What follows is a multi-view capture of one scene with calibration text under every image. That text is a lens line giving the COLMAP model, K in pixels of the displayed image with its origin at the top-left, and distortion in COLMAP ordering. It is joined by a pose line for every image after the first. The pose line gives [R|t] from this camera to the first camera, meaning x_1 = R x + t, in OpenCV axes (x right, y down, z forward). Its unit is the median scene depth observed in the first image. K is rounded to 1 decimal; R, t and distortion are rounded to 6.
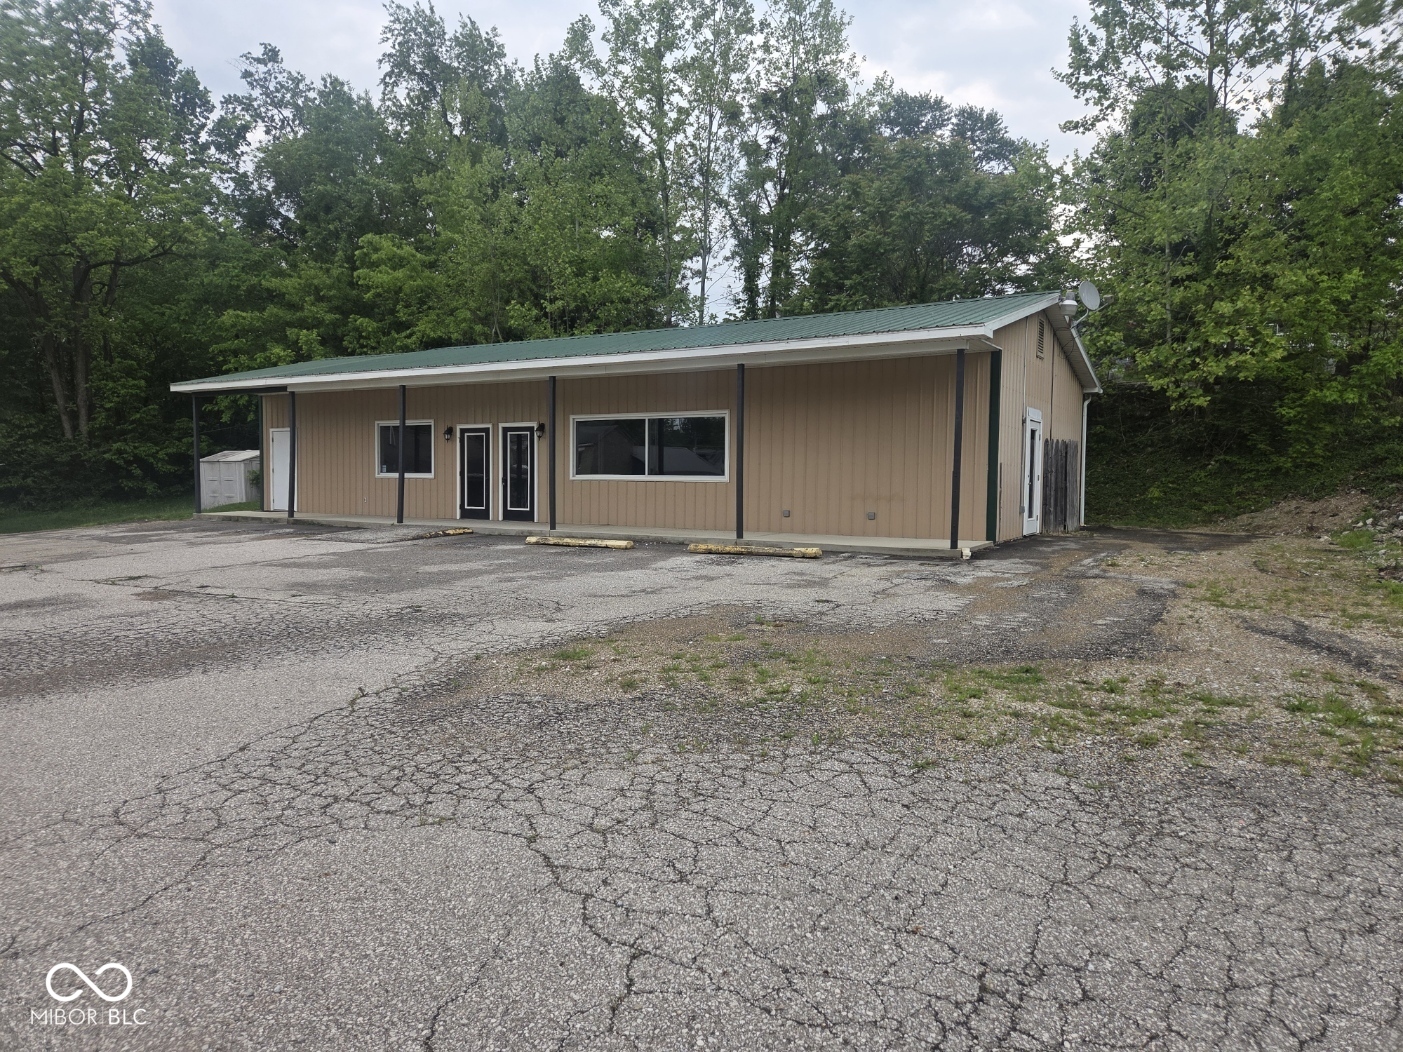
lens RADIAL K [[943.5, 0, 701.5], [0, 943.5, 523.7], [0, 0, 1]] dist [0.040072, -0.000254]
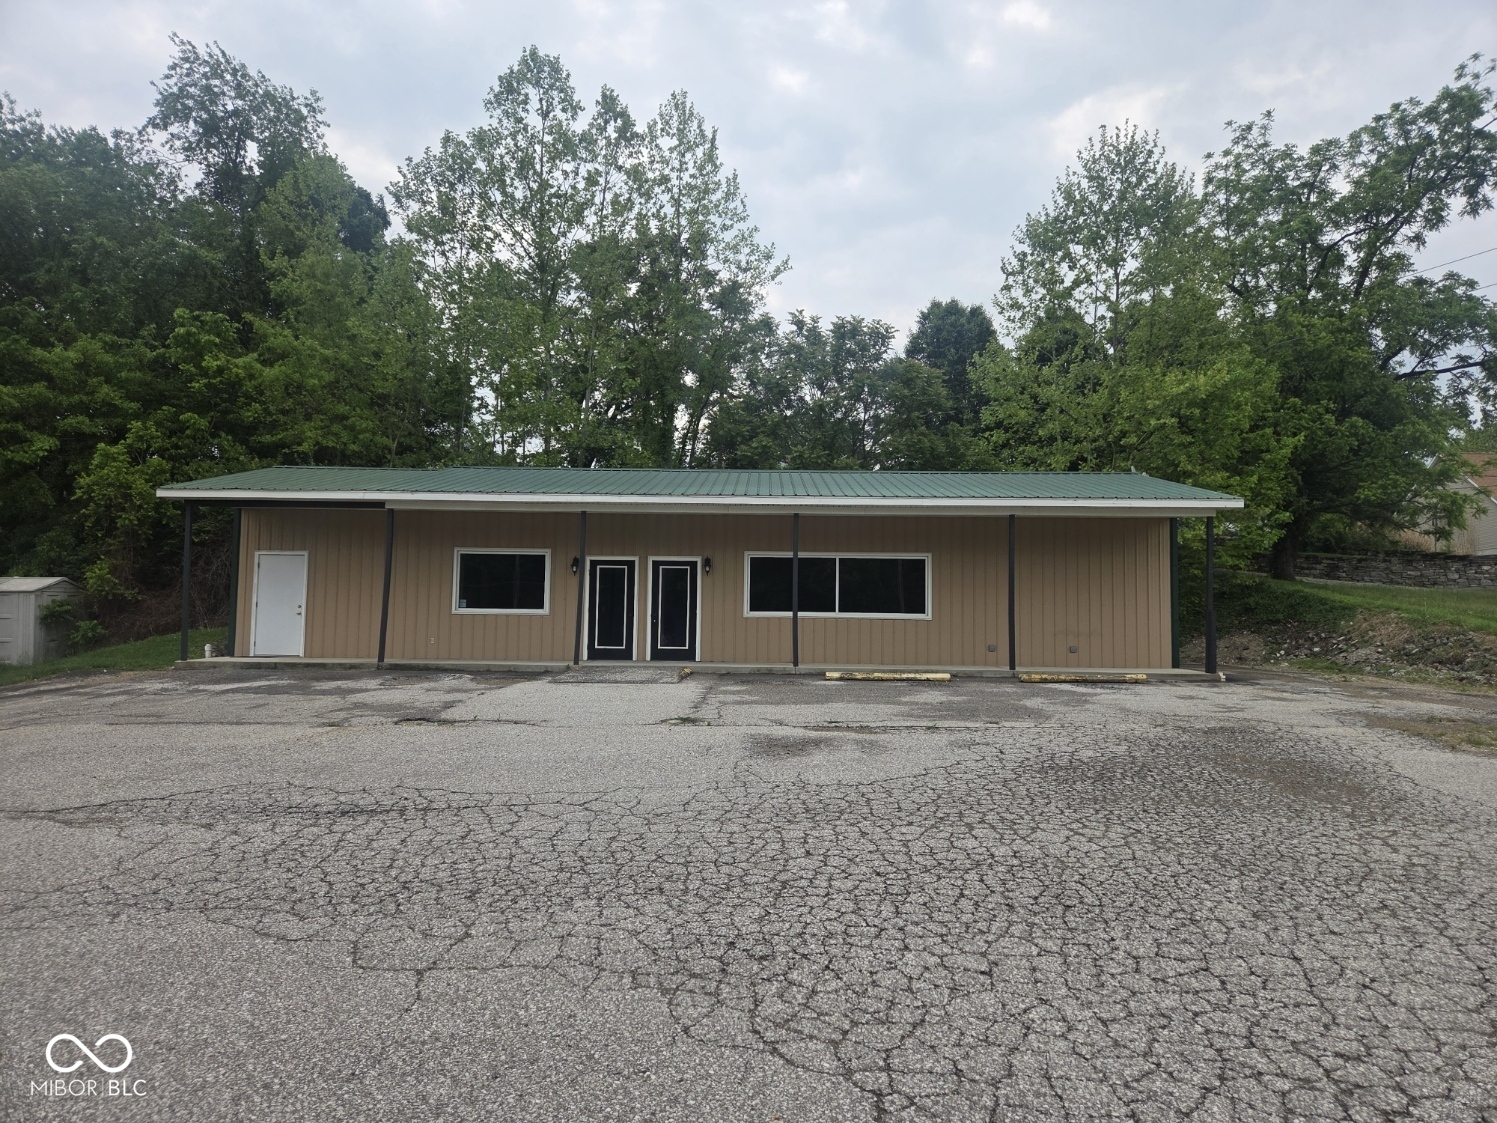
lens RADIAL K [[1006.7, 0, 750.4], [0, 1006.7, 564.2], [0, 0, 1]] dist [0.040072, -0.000254]
pose [[0.866183, 0.034905, 0.498506, -0.614059], [0.019411, 0.994455, -0.103358, 0.006496], [-0.499349, 0.099204, 0.860703, 0.091790]]
